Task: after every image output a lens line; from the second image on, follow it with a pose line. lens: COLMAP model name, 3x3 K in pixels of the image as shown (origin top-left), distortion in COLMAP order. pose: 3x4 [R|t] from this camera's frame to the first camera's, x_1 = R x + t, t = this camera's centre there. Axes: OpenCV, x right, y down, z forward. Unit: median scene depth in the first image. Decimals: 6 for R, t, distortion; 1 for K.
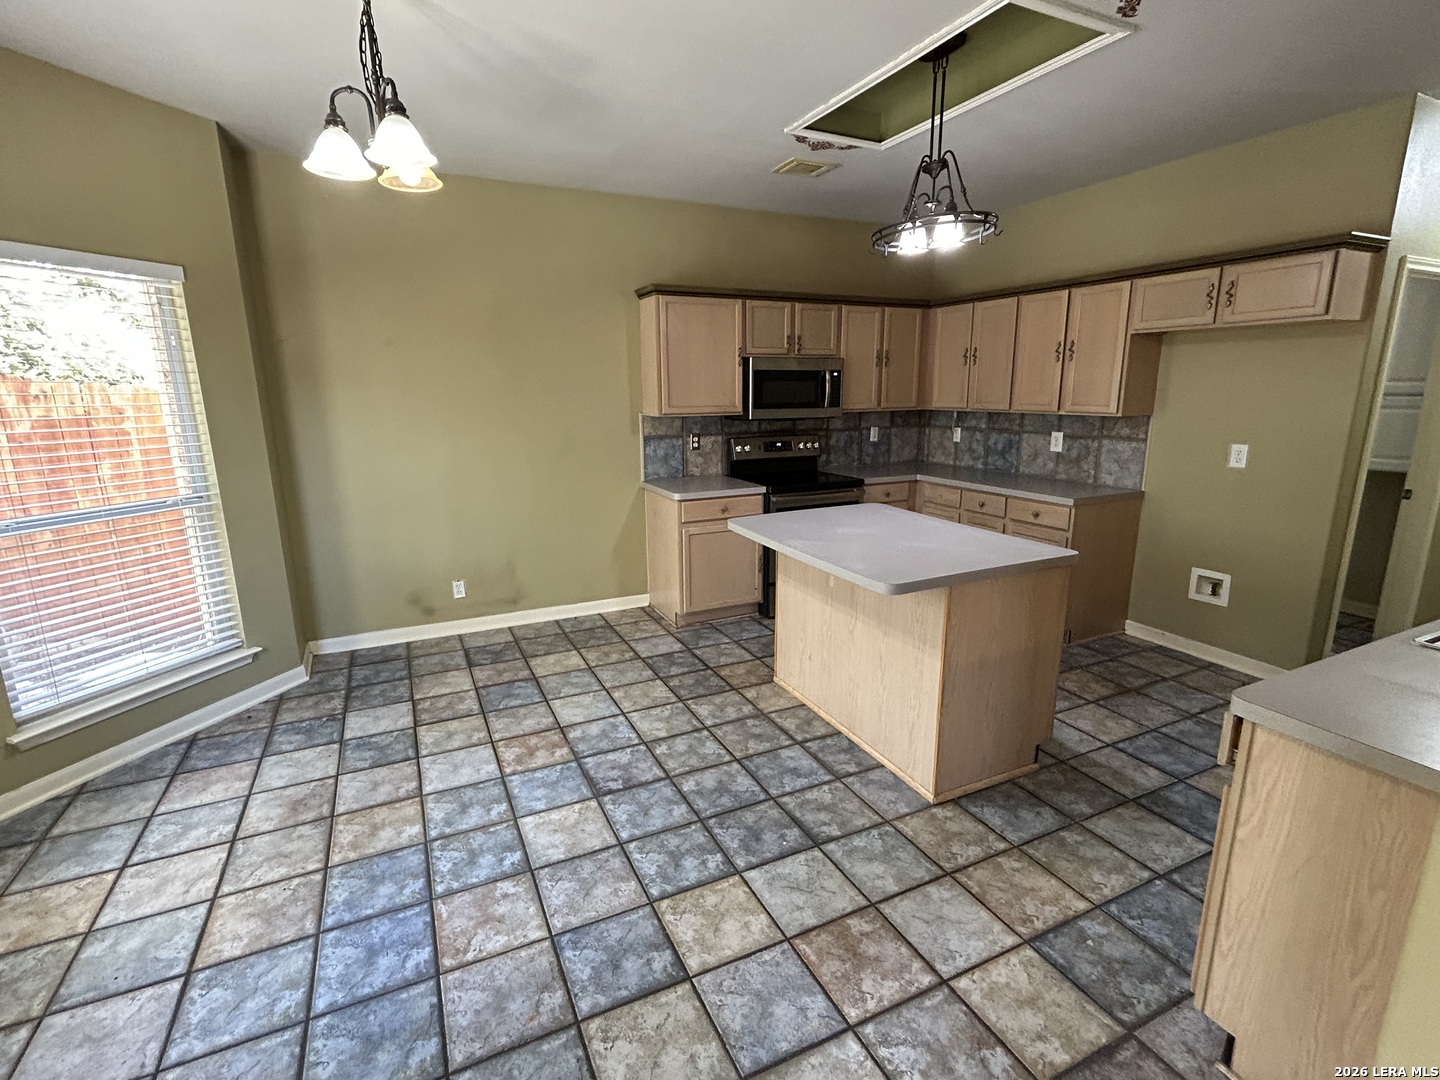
lens RADIAL K [[680.1, 0, 716.1], [0, 680.1, 538.3], [0, 0, 1]] dist [-0.002356, 0.003487]
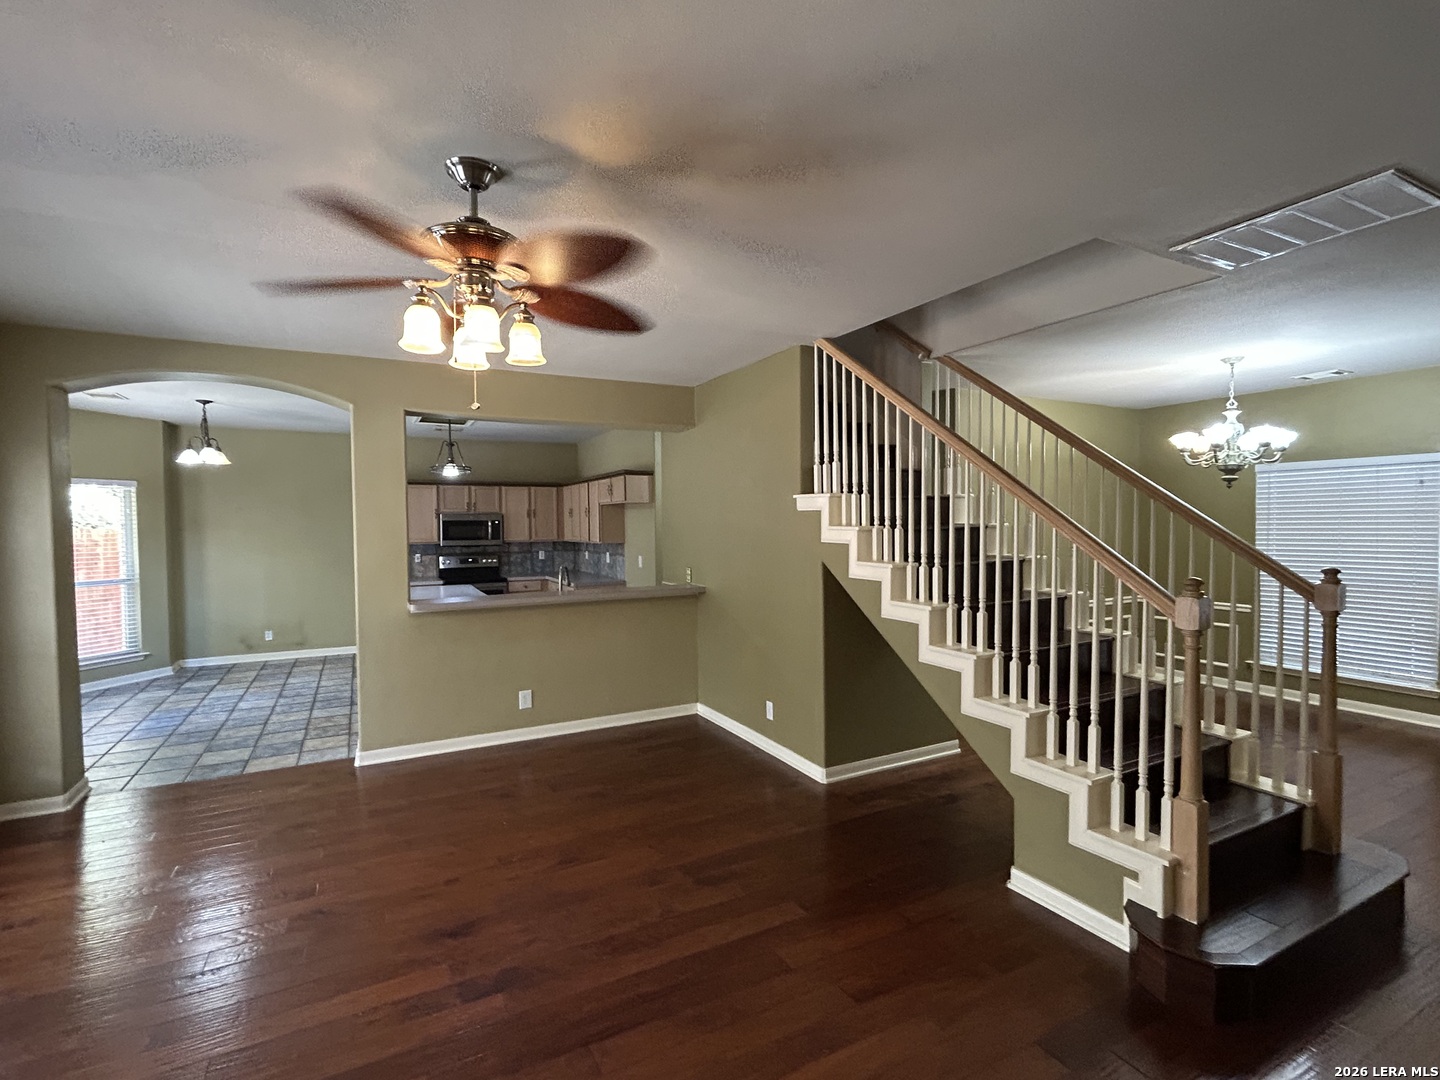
lens RADIAL K [[680.1, 0, 716.9], [0, 680.1, 538.0], [0, 0, 1]] dist [-0.002356, 0.003487]
pose [[0.999323, -0.001925, 0.036727, 0.872287], [0.009086, 0.980598, -0.195818, 0.210527], [-0.035637, 0.196020, 0.979952, -1.030020]]
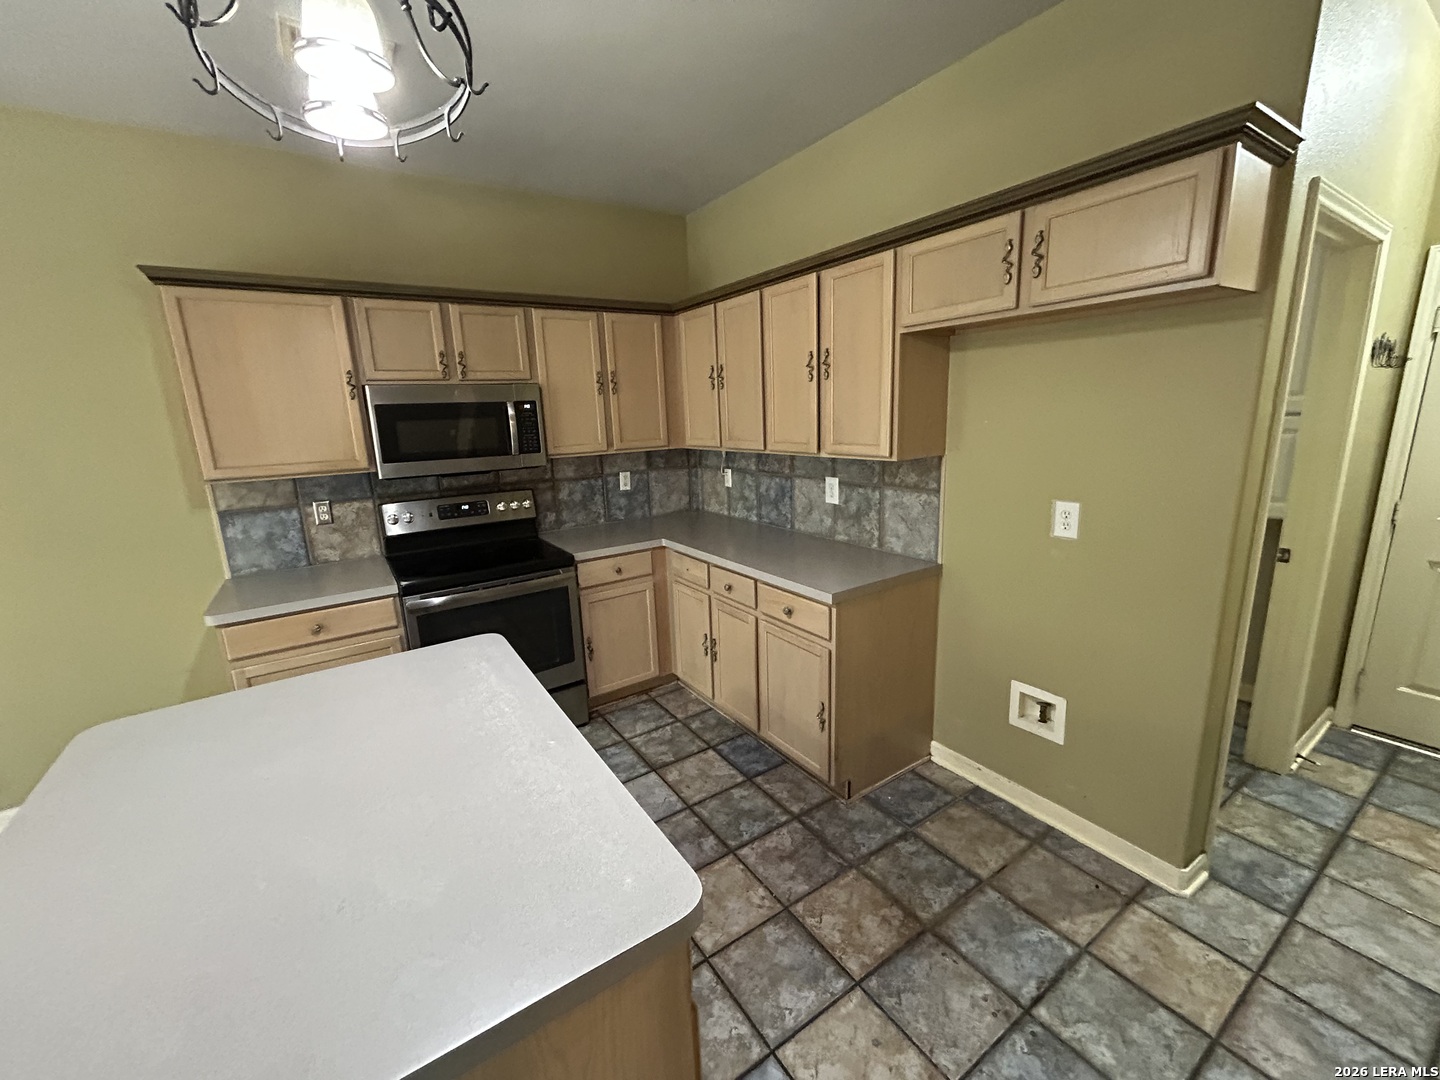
lens RADIAL K [[583.5, 0, 712.8], [0, 583.5, 538.1], [0, 0, 1]] dist [-0.000981, 0.000781]
pose [[0.990543, -0.057243, 0.124691, 0.346888], [0.058185, 0.998298, -0.003923, -0.113558], [-0.124254, 0.011141, 0.992188, 0.466473]]
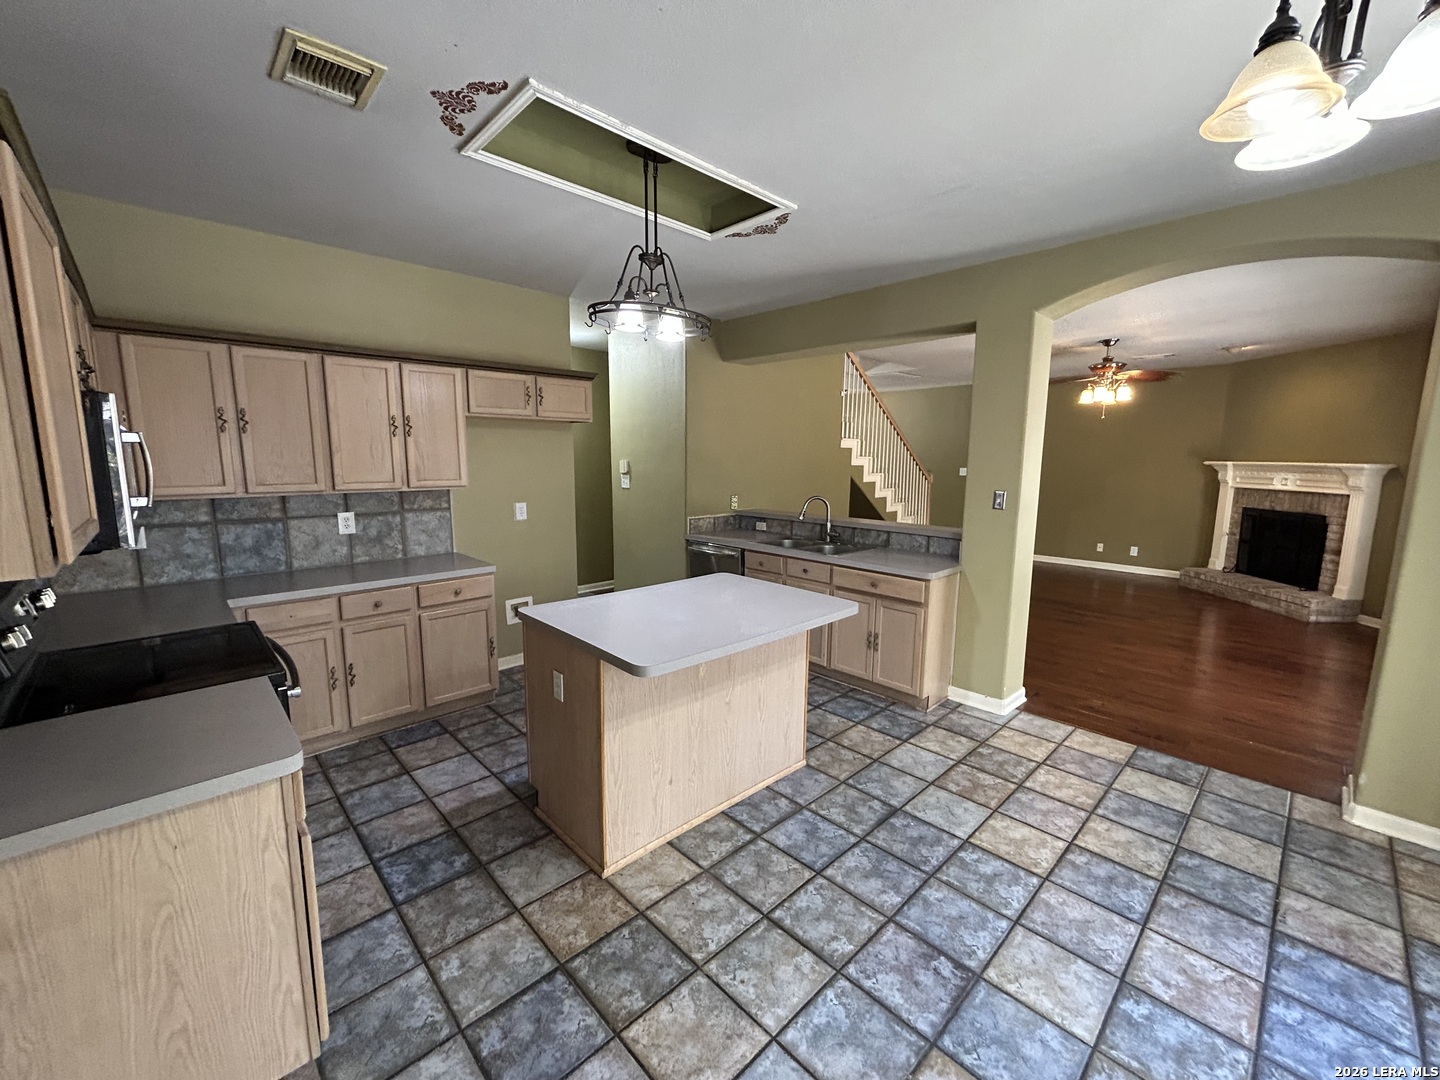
lens RADIAL K [[583.5, 0, 720.5], [0, 583.5, 537.2], [0, 0, 1]] dist [-0.000981, 0.000781]
pose [[-0.314474, -0.126507, 0.940798, -0.444005], [0.205627, 0.958470, 0.197617, -0.207234], [-0.926727, 0.255599, -0.275401, 0.904794]]
